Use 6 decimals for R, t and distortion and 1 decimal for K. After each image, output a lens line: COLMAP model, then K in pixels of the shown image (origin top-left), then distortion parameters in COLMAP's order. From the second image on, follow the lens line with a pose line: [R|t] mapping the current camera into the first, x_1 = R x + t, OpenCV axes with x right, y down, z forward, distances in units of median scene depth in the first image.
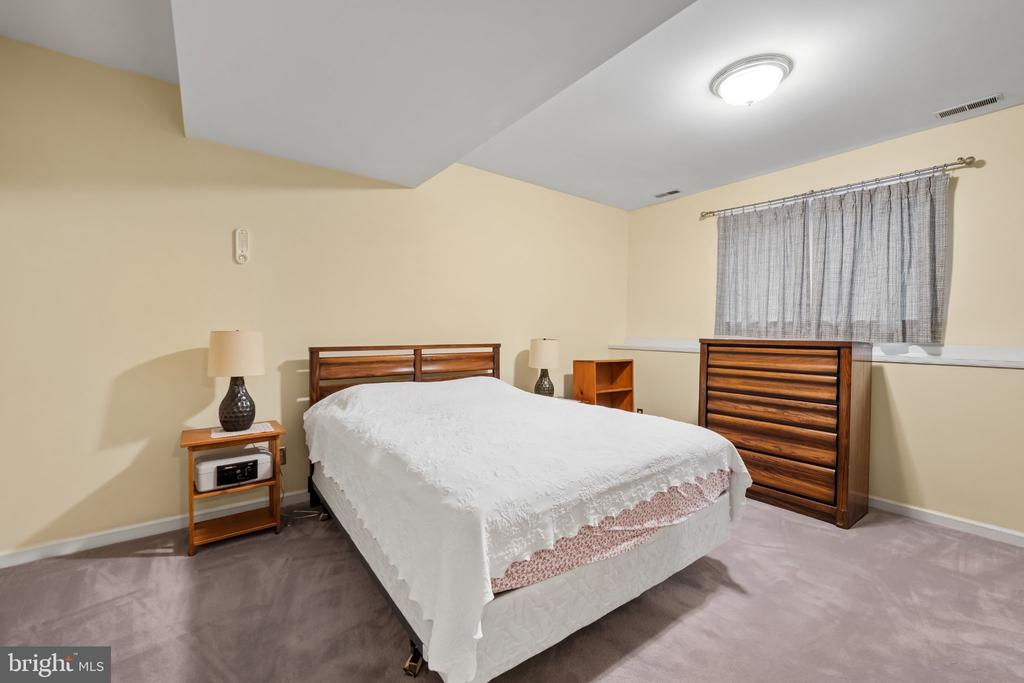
lens RADIAL K [[419.3, 0, 511.4], [0, 419.3, 337.8], [0, 0, 1]] dist [-0.003926, -0.000178]
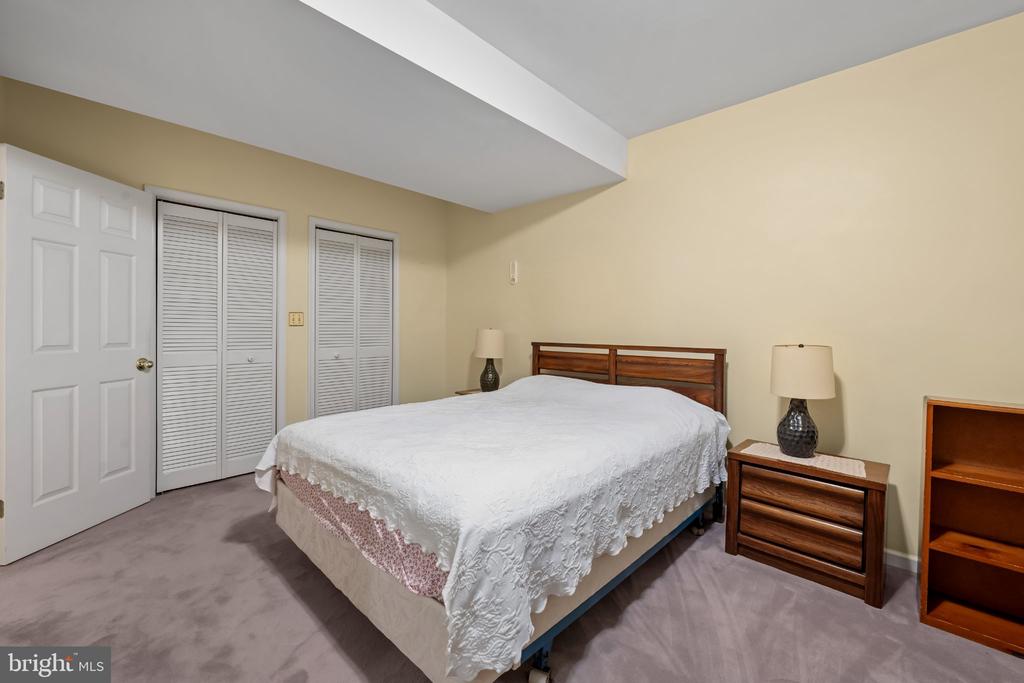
lens RADIAL K [[419.3, 0, 512.1], [0, 419.3, 335.0], [0, 0, 1]] dist [-0.003926, -0.000178]
pose [[0.166834, 0.011952, -0.985913, 0.773650], [-0.026276, 0.999625, 0.007672, -0.006771], [0.985635, 0.024626, 0.167085, 0.699477]]
